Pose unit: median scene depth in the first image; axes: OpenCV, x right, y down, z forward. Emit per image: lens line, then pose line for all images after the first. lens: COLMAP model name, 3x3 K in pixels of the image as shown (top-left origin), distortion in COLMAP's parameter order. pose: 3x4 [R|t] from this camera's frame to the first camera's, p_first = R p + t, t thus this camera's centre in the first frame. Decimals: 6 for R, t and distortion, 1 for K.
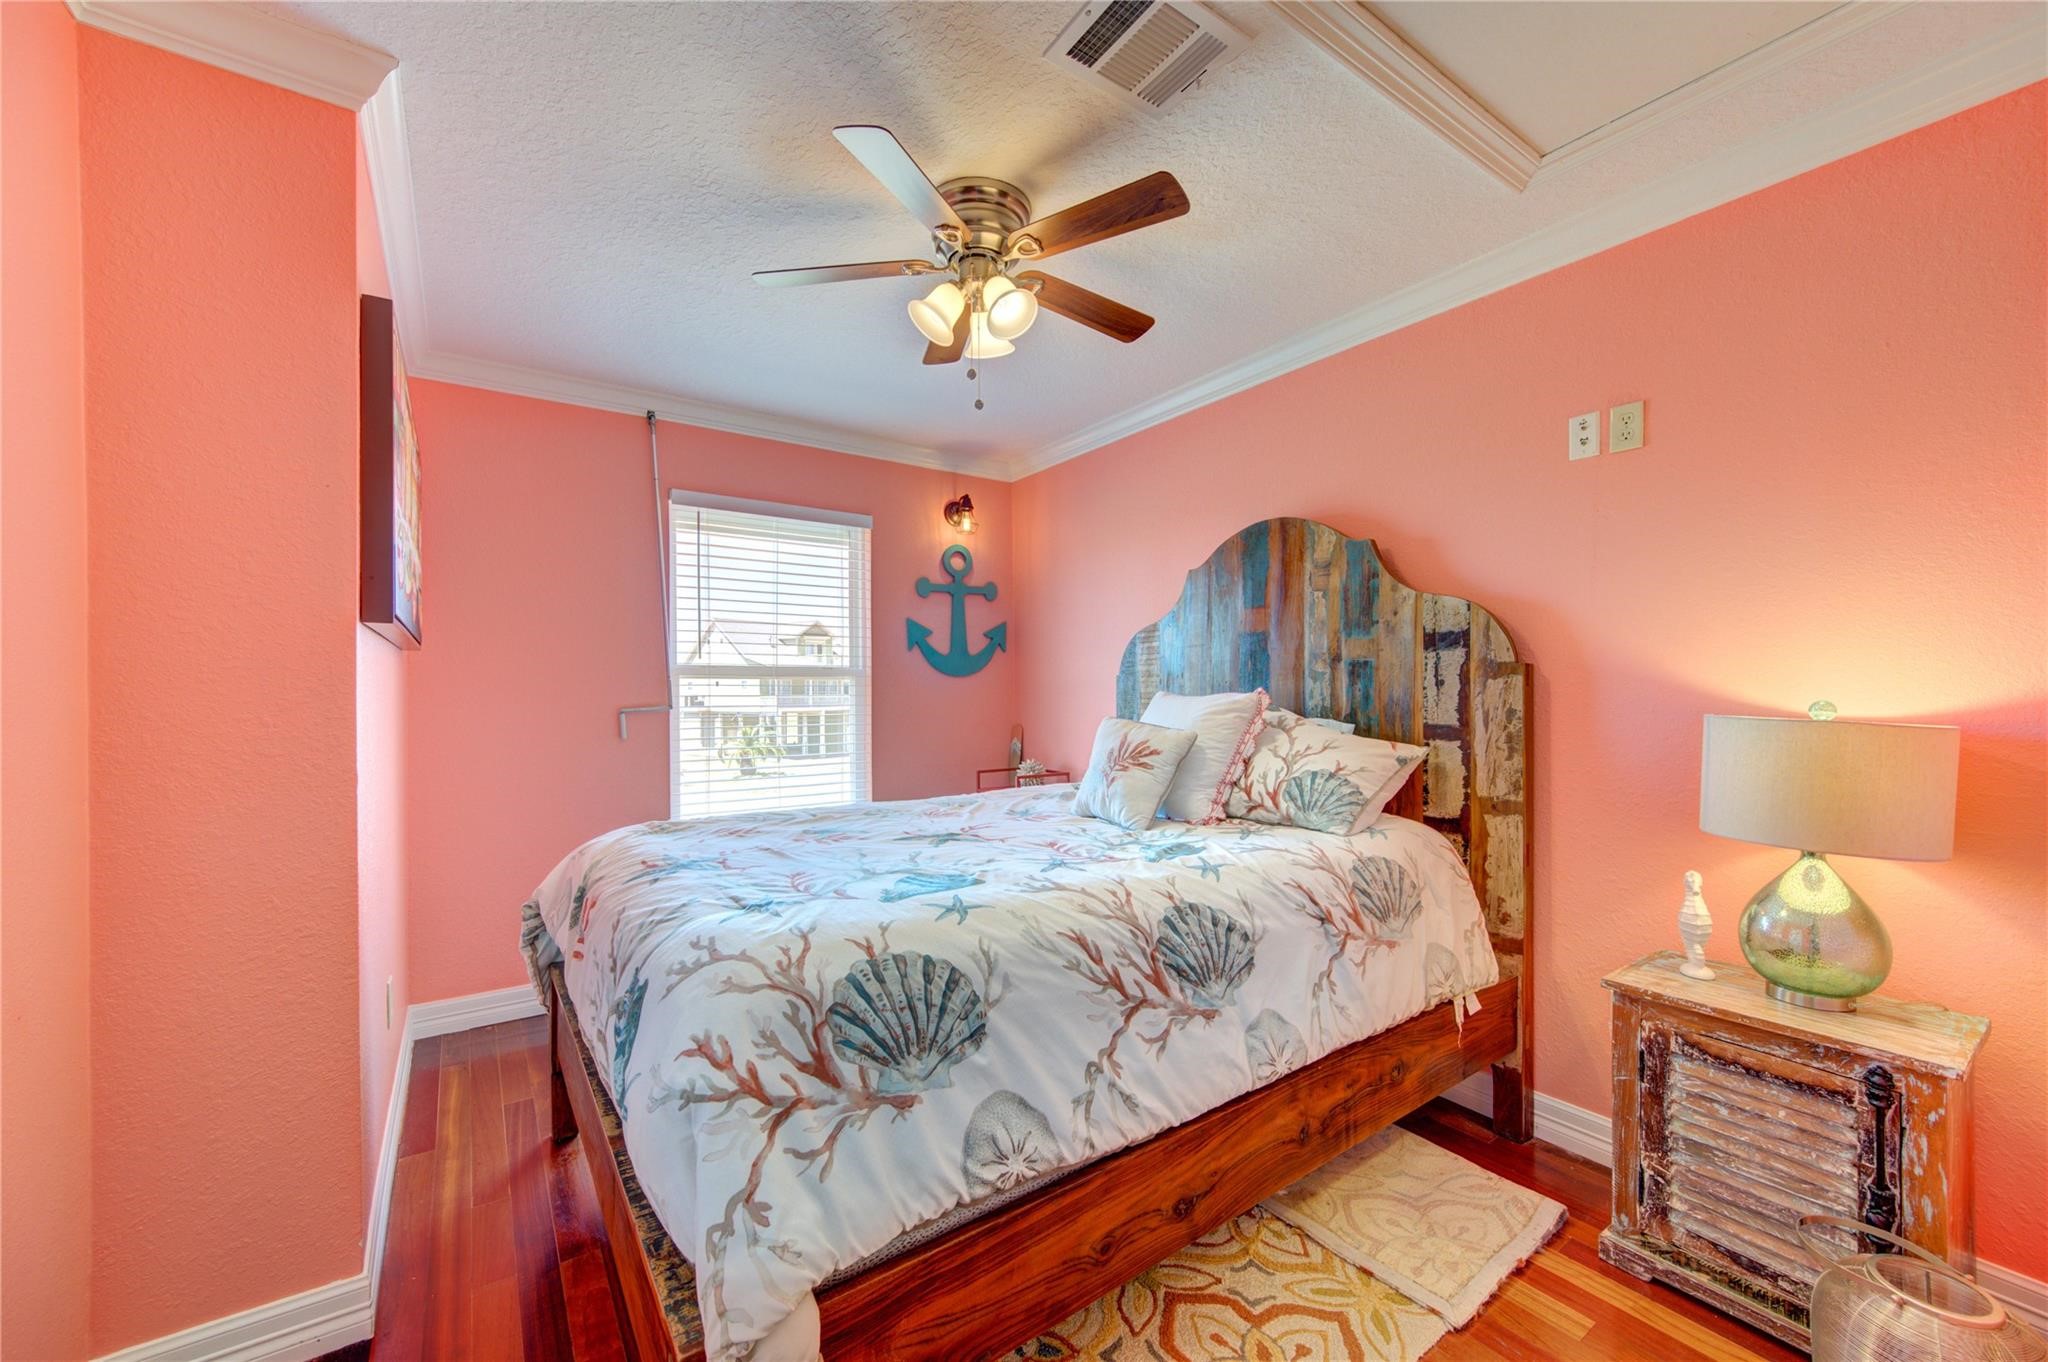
lens RADIAL K [[800.8, 0, 1030.4], [0, 800.8, 691.8], [0, 0, 1]] dist [0.004764, -0.000033]
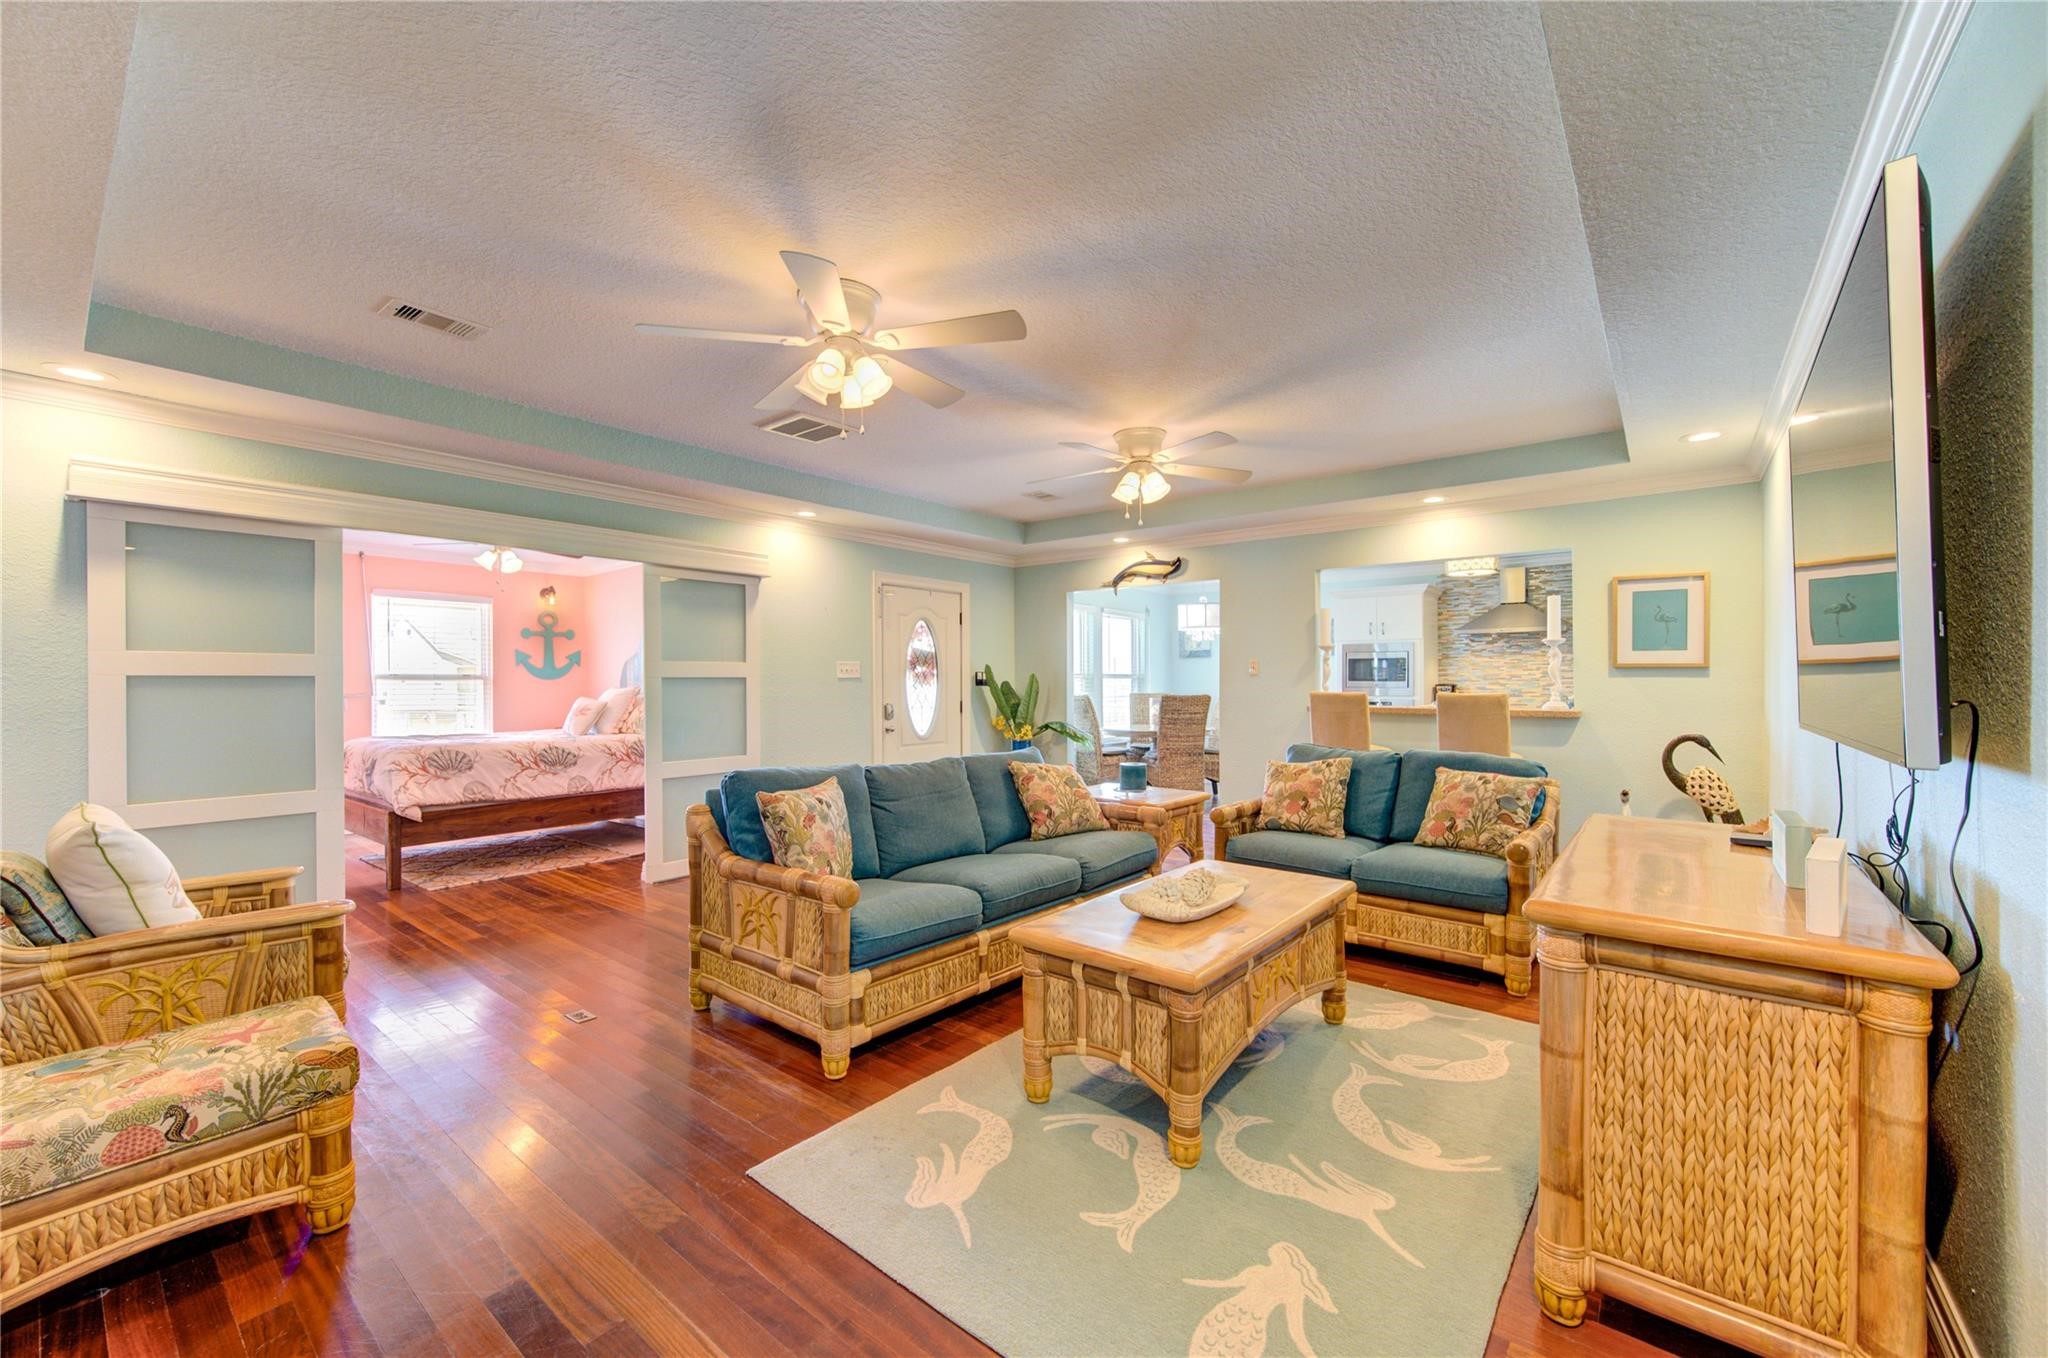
lens RADIAL K [[804.5, 0, 1039.7], [0, 804.5, 684.2], [0, 0, 1]] dist [0.003553, 0.000498]
pose [[0.956932, 0.000193, 0.290313, 0.722717], [0.000287, 0.999999, -0.001611, -0.004490], [-0.290313, 0.001625, 0.956930, -1.813125]]
